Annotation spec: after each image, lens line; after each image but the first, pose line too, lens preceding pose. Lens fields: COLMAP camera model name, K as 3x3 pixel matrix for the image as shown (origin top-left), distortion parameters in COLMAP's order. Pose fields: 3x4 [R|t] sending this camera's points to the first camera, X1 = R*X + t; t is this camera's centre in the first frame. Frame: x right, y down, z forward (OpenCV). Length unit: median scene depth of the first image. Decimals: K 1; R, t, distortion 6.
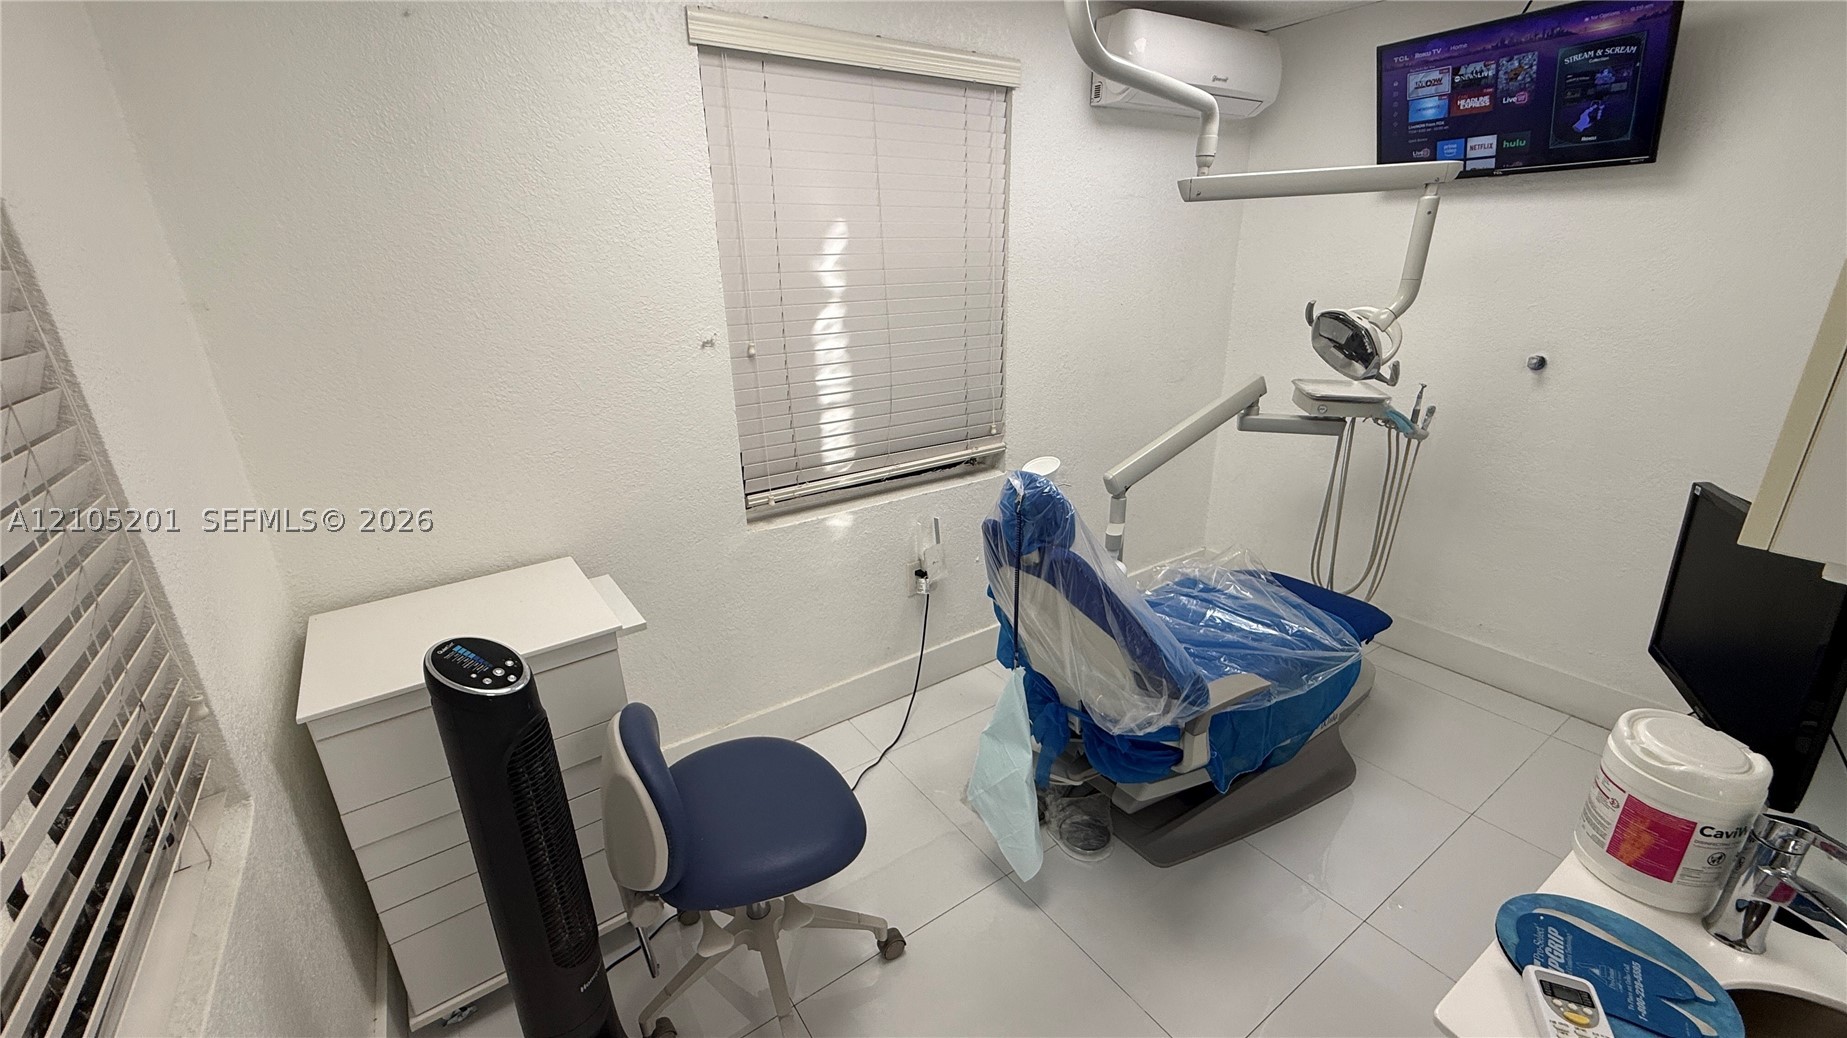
lens RADIAL K [[732.6, 0, 916.2], [0, 732.6, 523.5], [0, 0, 1]] dist [-0.008663, -0.000310]
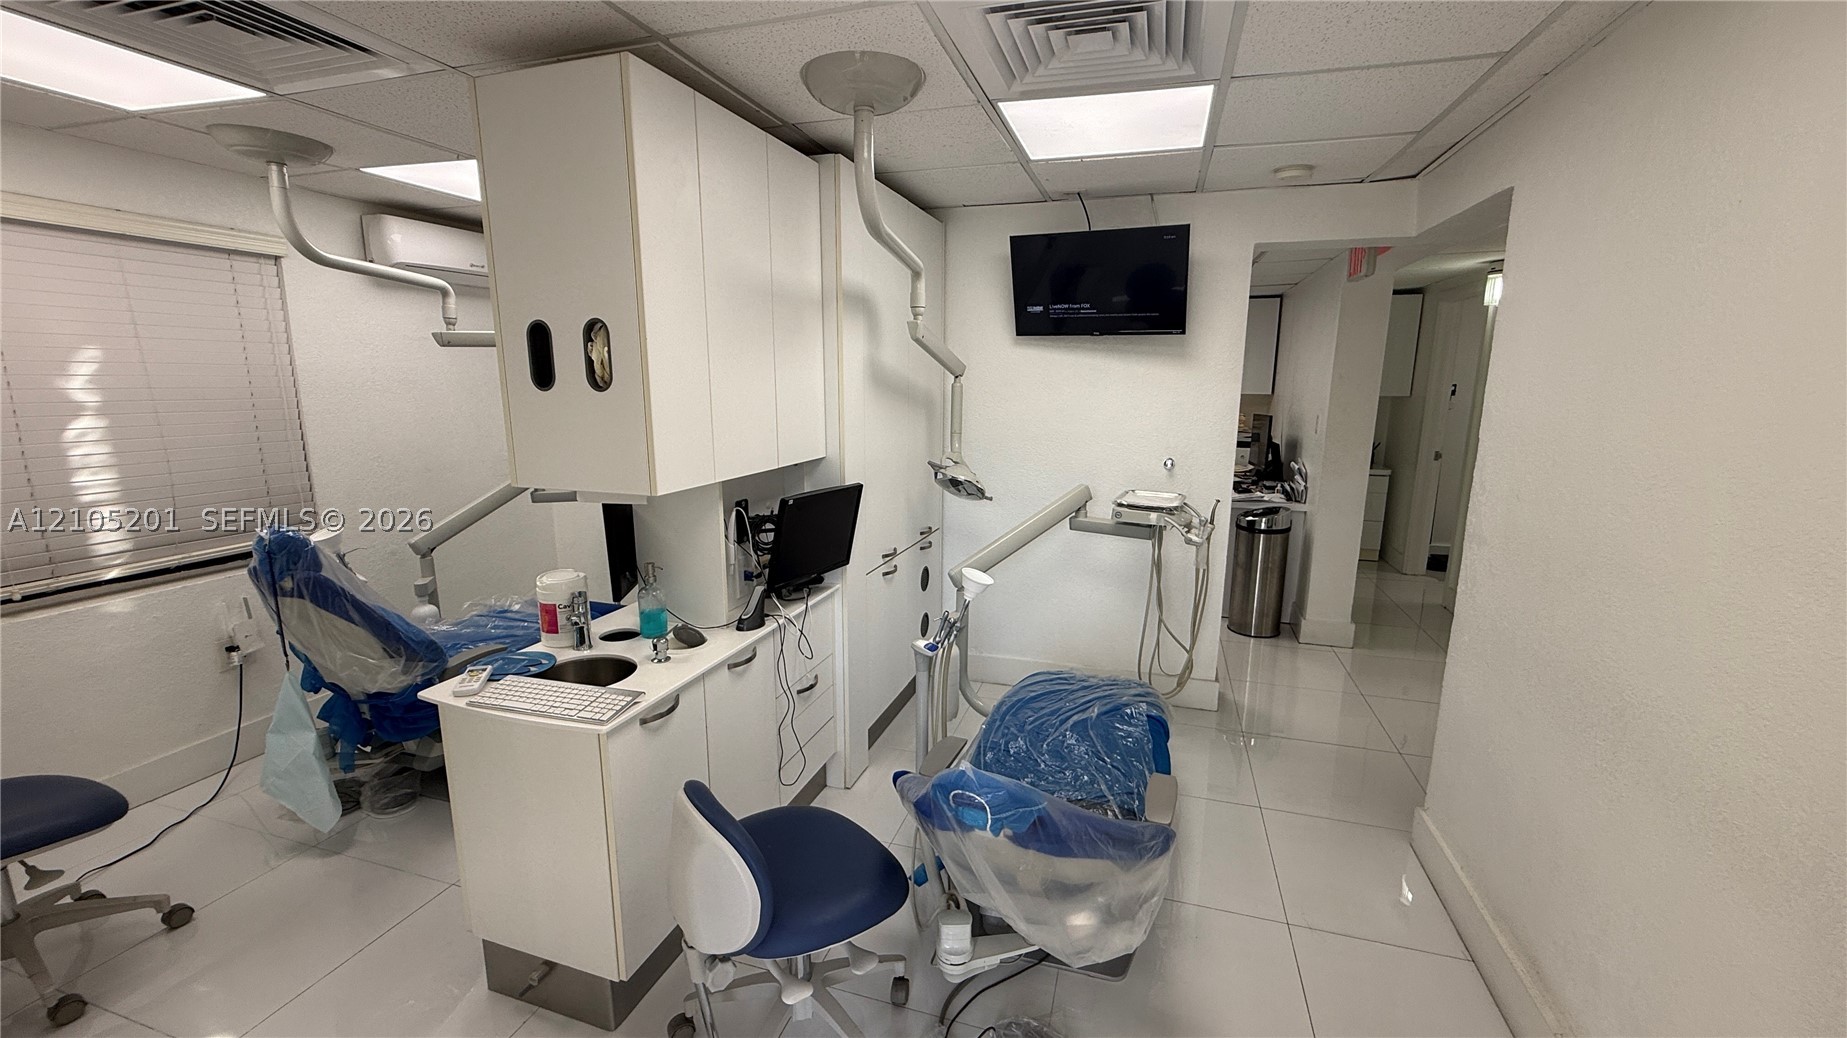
lens RADIAL K [[732.6, 0, 937.9], [0, 732.6, 516.7], [0, 0, 1]] dist [-0.008663, -0.000310]
pose [[0.776310, -0.090286, 0.623852, 0.199376], [0.193340, 0.976091, -0.099326, 0.223753], [-0.599968, 0.197723, 0.775206, -0.646585]]
